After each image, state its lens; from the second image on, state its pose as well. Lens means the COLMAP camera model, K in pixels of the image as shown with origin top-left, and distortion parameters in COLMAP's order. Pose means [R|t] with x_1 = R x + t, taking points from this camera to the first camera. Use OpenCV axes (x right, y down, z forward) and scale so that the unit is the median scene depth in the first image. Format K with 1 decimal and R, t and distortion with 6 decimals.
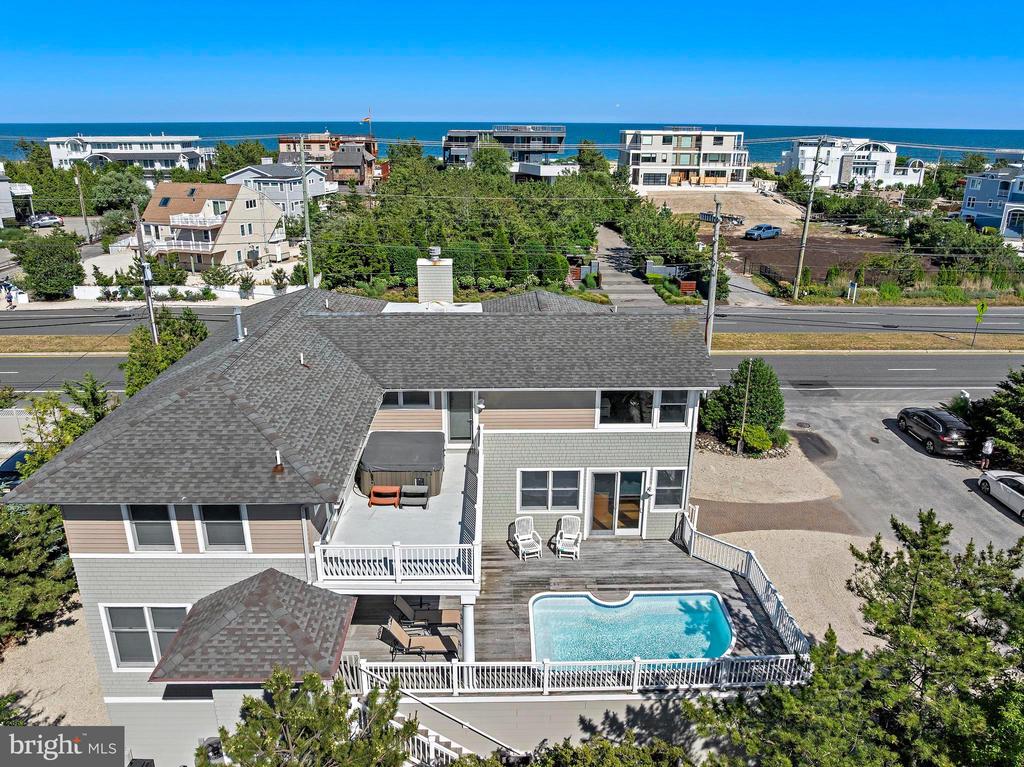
lens RADIAL K [[740.4, 0, 518.1], [0, 740.4, 382.9], [0, 0, 1]] dist [-0.041135, -0.003449]
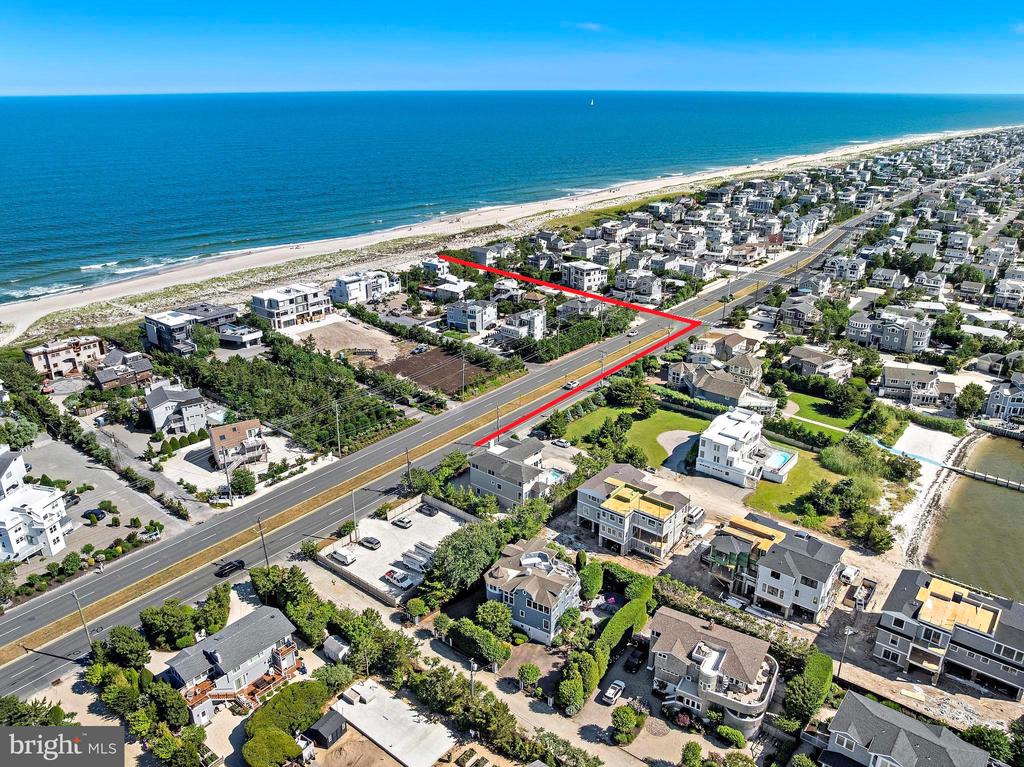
lens RADIAL K [[740.4, 0, 518.1], [0, 740.4, 382.9], [0, 0, 1]] dist [-0.041135, -0.003449]
pose [[0.652749, -0.288657, 0.700425, -1.023598], [0.257620, 0.954041, 0.153091, -0.376192], [-0.712426, 0.080513, 0.697114, -0.847341]]
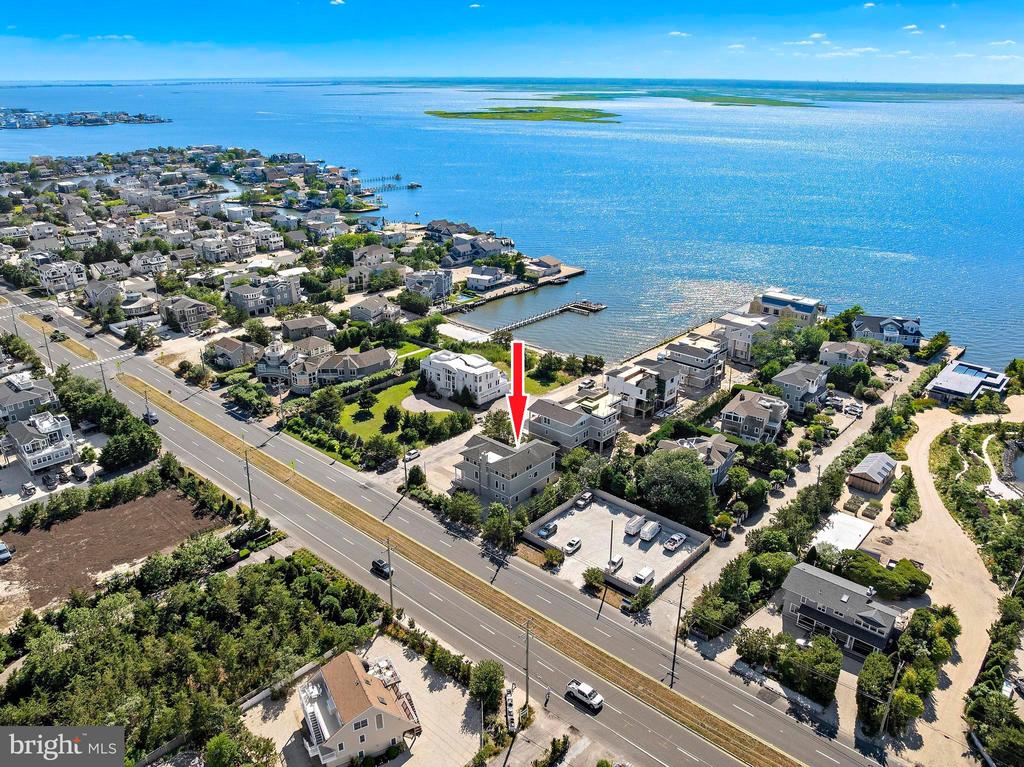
lens RADIAL K [[758.6, 0, 514.5], [0, 758.6, 360.9], [0, 0, 1]] dist [-0.040609, 0.002013]
pose [[-0.724984, -0.252723, 0.640726, -0.950024], [0.220294, 0.796306, 0.563353, -0.985255], [-0.652586, 0.549570, -0.521636, 0.882296]]
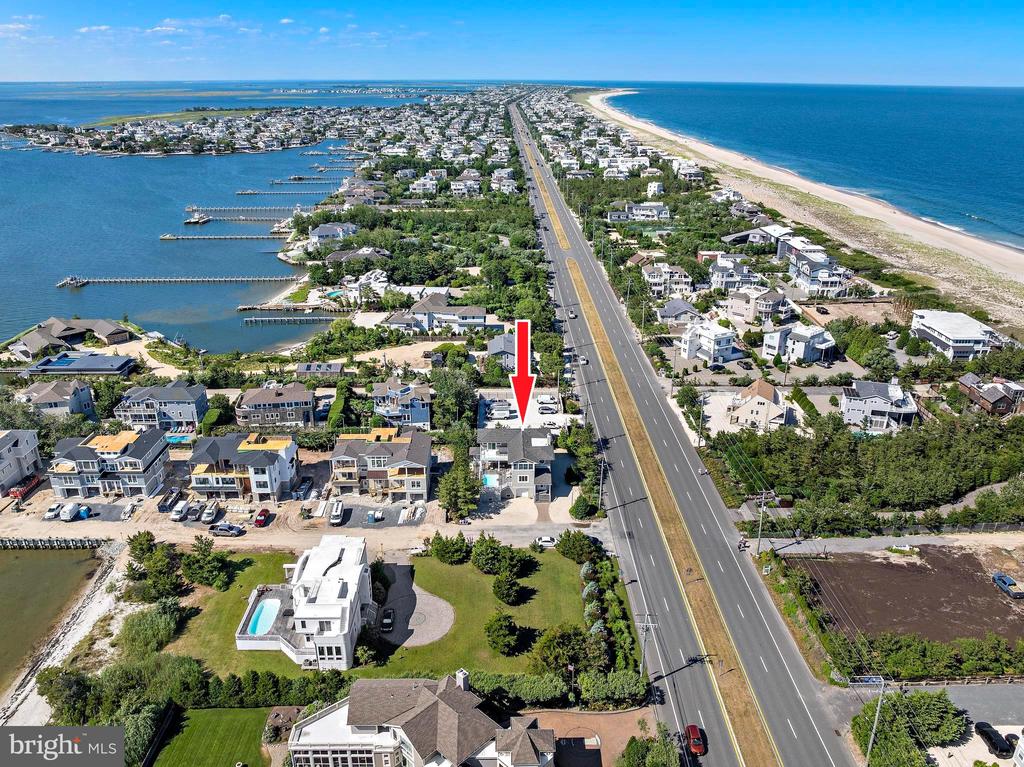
lens RADIAL K [[758.6, 0, 514.5], [0, 758.6, 360.9], [0, 0, 1]] dist [-0.040609, 0.002013]
pose [[-0.012692, 0.345721, -0.938251, 1.330394], [-0.336462, 0.882134, 0.329595, -0.647024], [0.941612, 0.319869, 0.105126, -0.006387]]
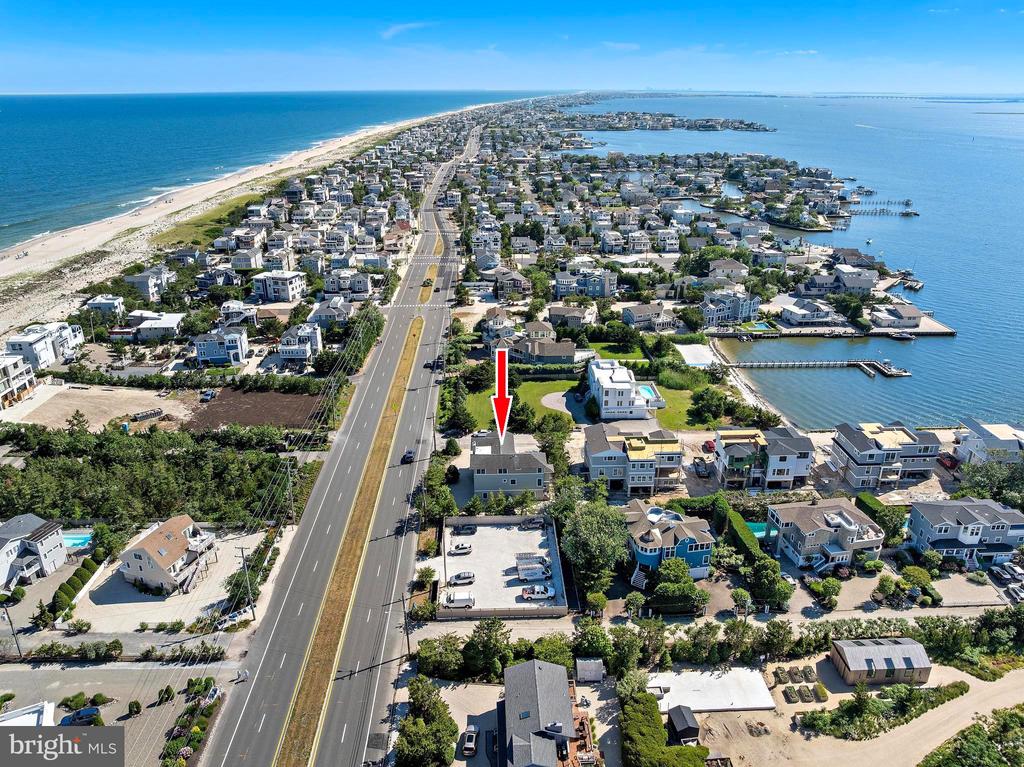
lens RADIAL K [[733.9, 0, 513.6], [0, 733.9, 376.9], [0, 0, 1]] dist [-0.039257, 0.001456]
pose [[-0.005932, -0.374752, 0.927106, -1.343172], [0.332863, 0.873511, 0.355218, -0.657926], [-0.942956, 0.310707, 0.119559, -0.028765]]
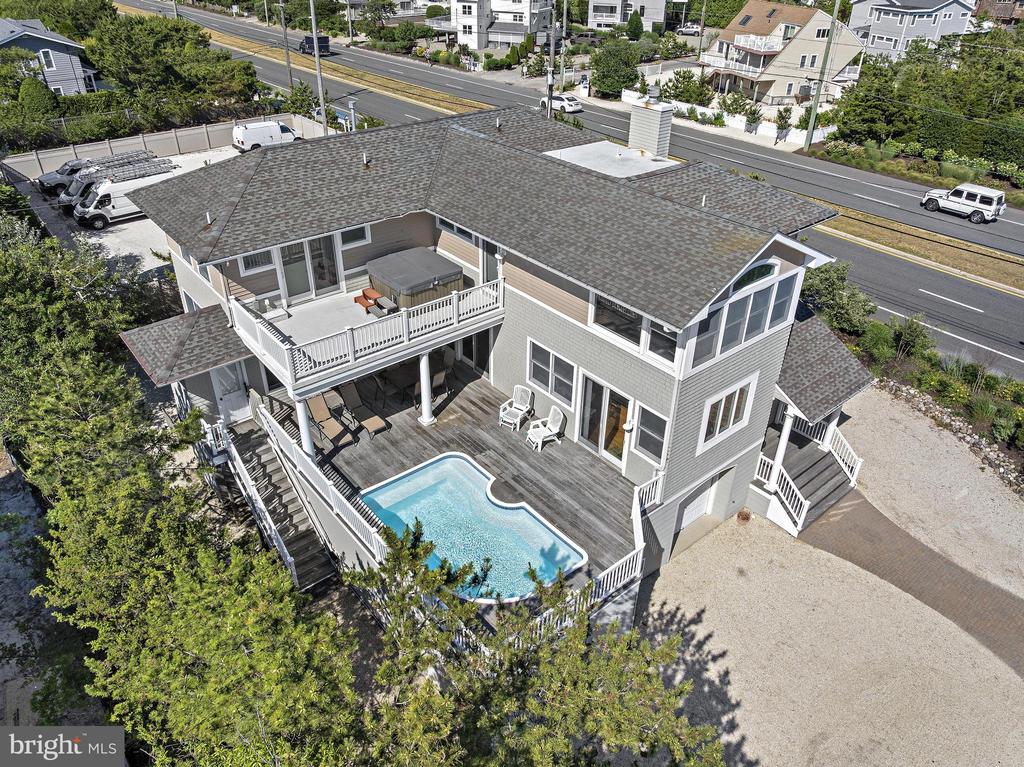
lens RADIAL K [[719.7, 0, 512.0], [0, 719.7, 383.5], [0, 0, 1]] dist [-0.039242, 0.003926]
pose [[0.611062, 0.429669, -0.664822, 0.130676], [-0.271631, 0.902685, 0.333732, -0.027352], [0.743519, -0.023345, 0.668307, 0.077964]]
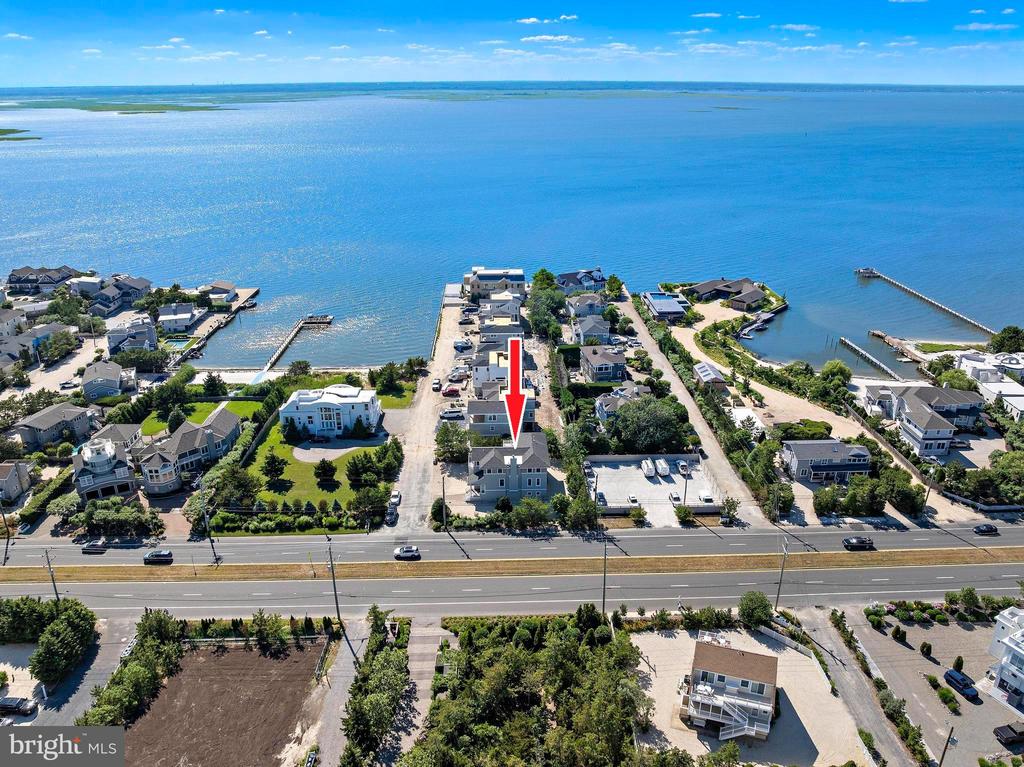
lens RADIAL K [[733.9, 0, 513.6], [0, 733.9, 376.9], [0, 0, 1]] dist [-0.039257, 0.001456]
pose [[-0.999987, -0.004963, -0.000973, -0.027470], [-0.004359, 0.748350, 0.663290, -1.090462], [-0.002563, 0.663285, -0.748362, 1.210802]]
